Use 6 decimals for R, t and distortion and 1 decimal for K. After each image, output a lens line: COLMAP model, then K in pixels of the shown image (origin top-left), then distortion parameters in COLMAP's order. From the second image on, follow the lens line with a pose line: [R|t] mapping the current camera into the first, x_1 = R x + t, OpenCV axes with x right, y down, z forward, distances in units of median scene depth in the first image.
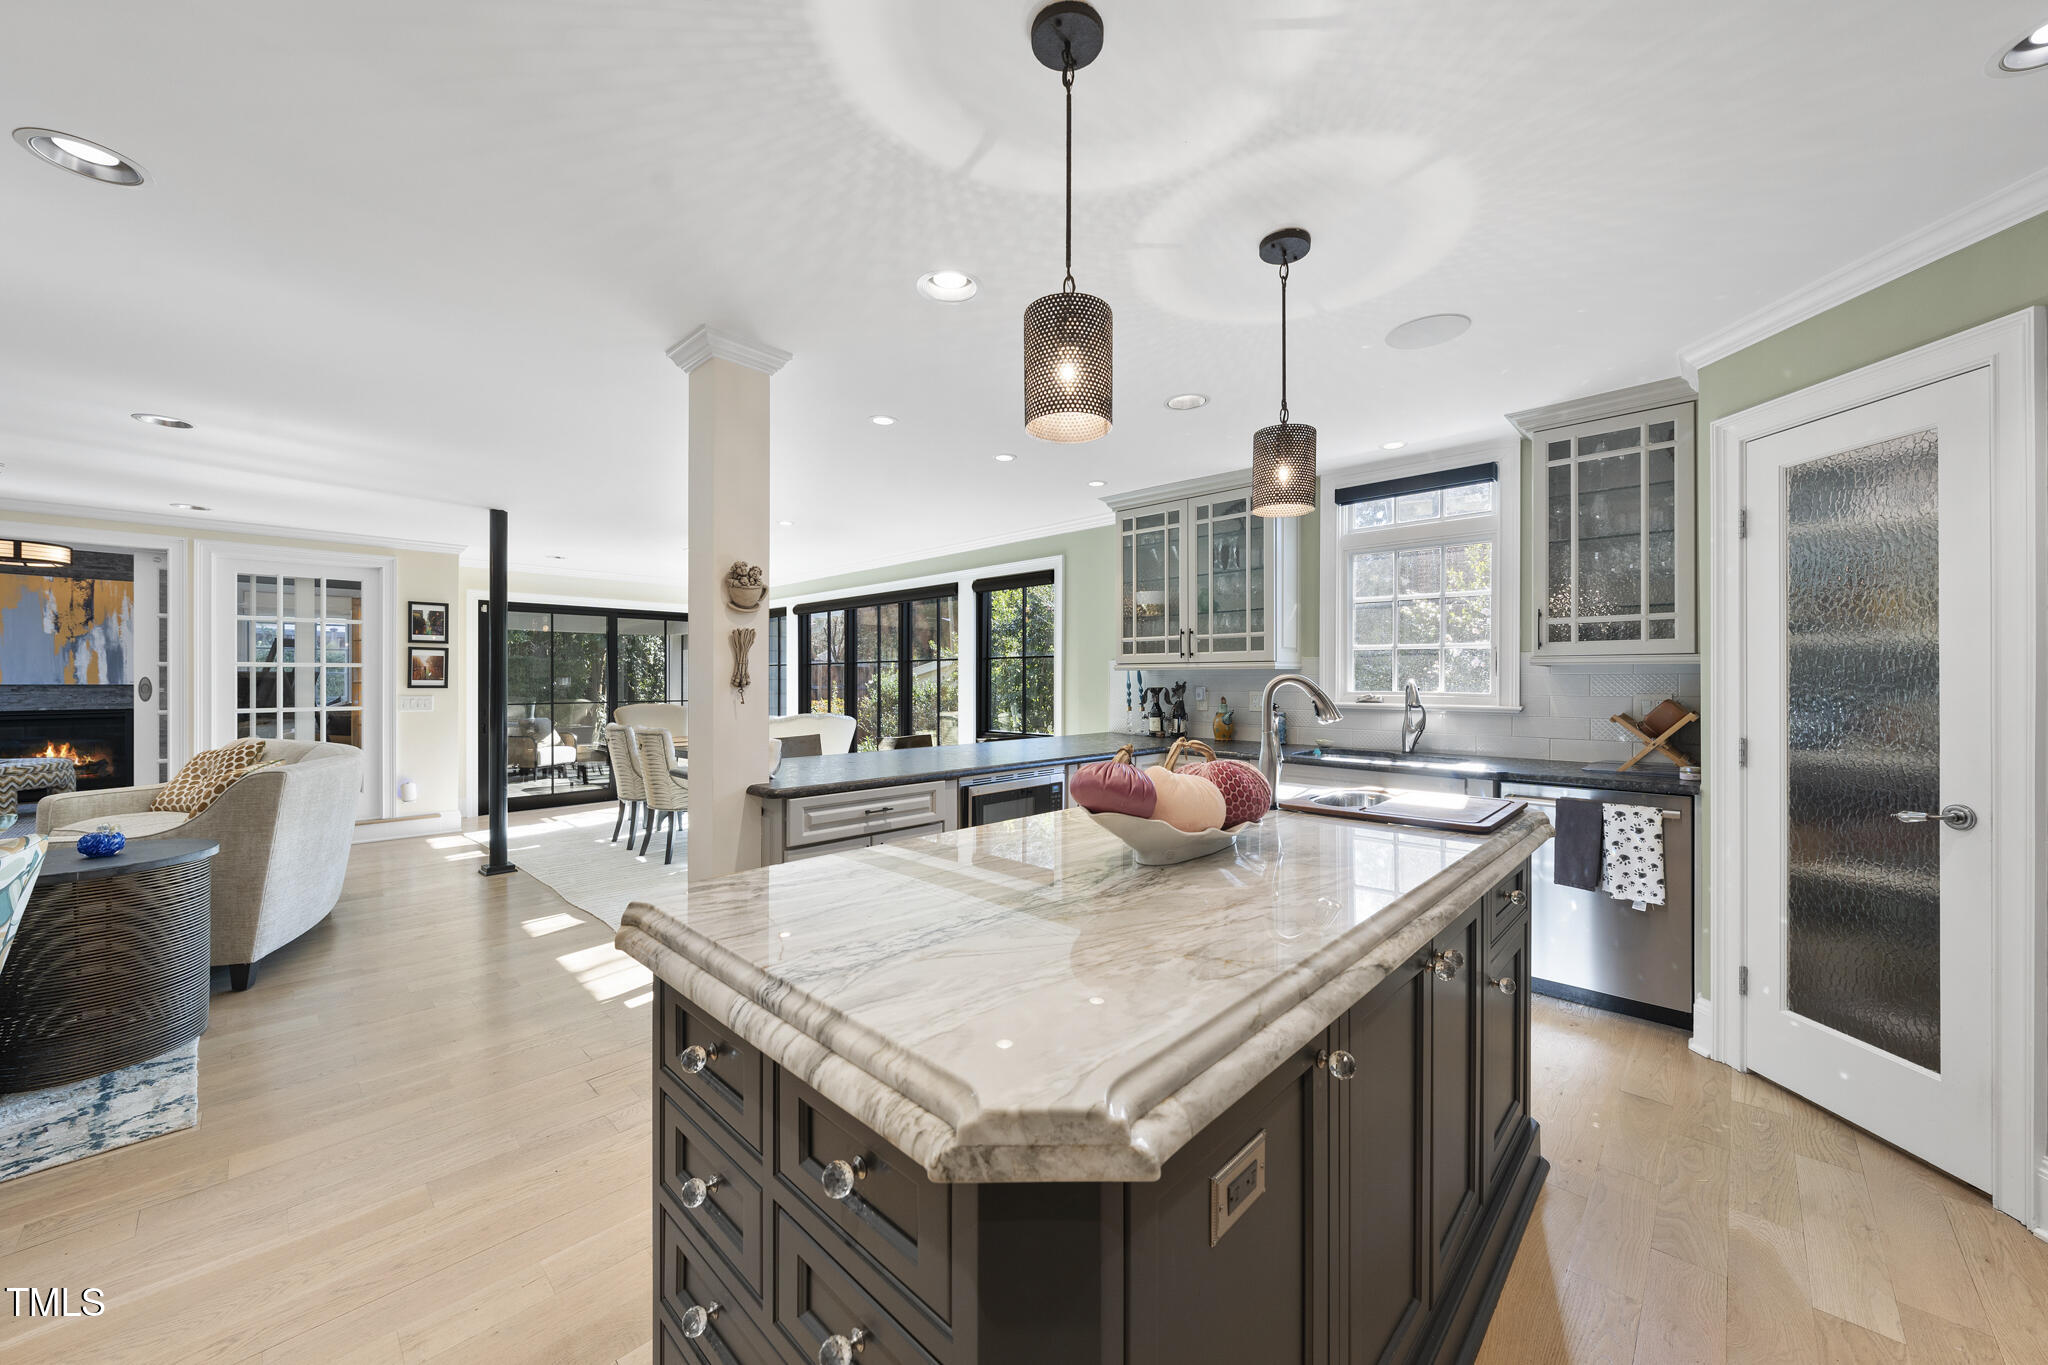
lens RADIAL K [[749.5, 0, 1022.3], [0, 749.5, 678.3], [0, 0, 1]] dist [-0.002972, -0.000044]
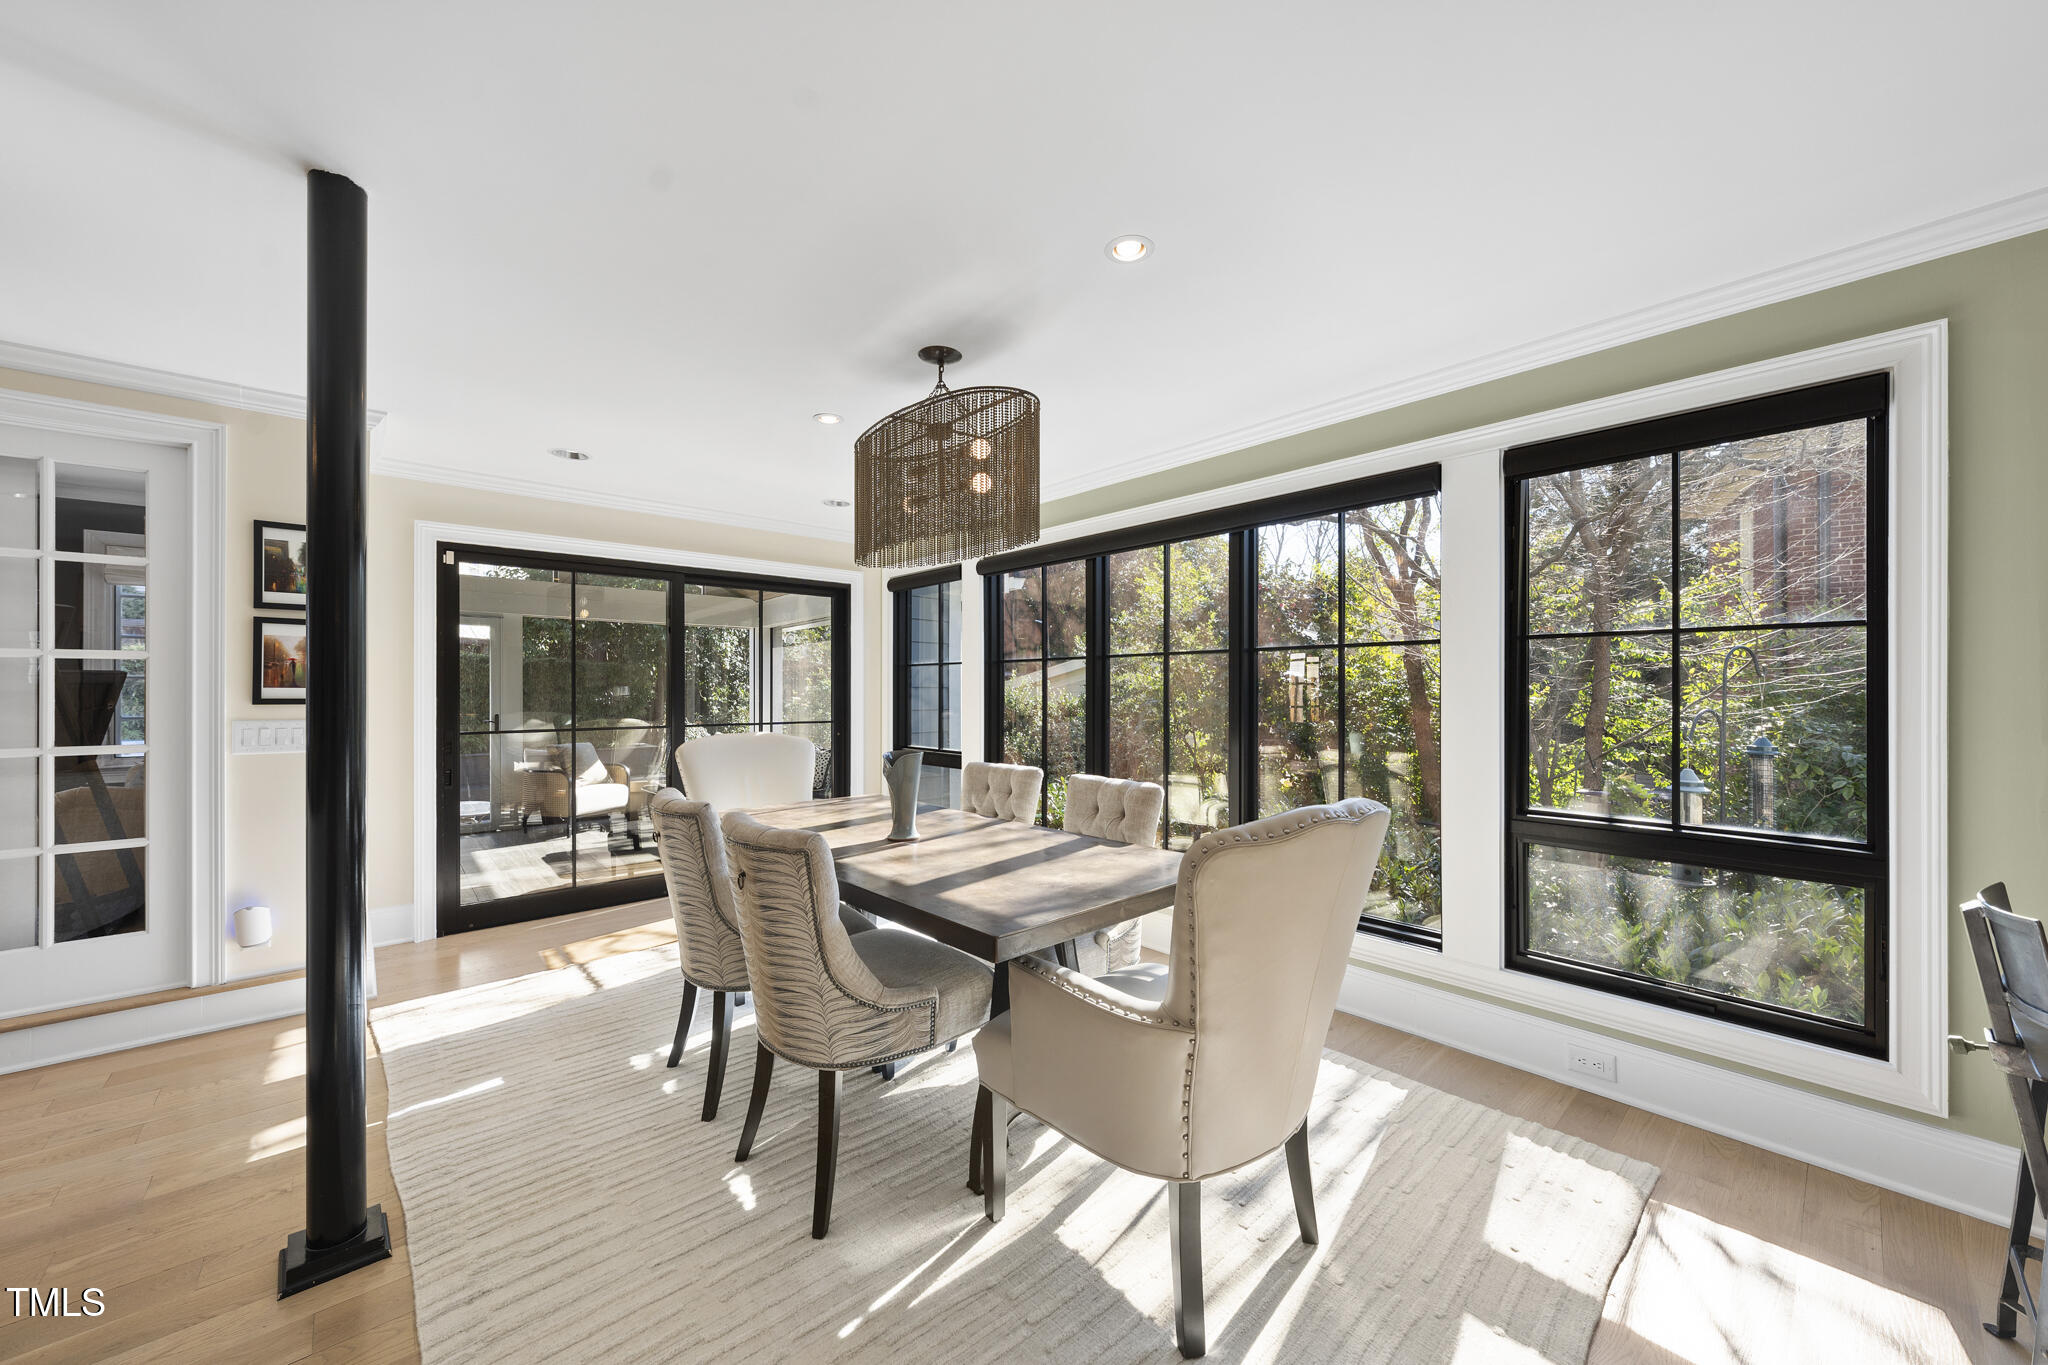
lens RADIAL K [[749.5, 0, 1025.6], [0, 749.5, 689.1], [0, 0, 1]] dist [-0.002972, -0.000044]
pose [[0.997413, 0.000918, -0.071880, -0.299801], [-0.000897, 1.000000, 0.000330, 0.002897], [0.071880, -0.000264, 0.997413, 0.561859]]
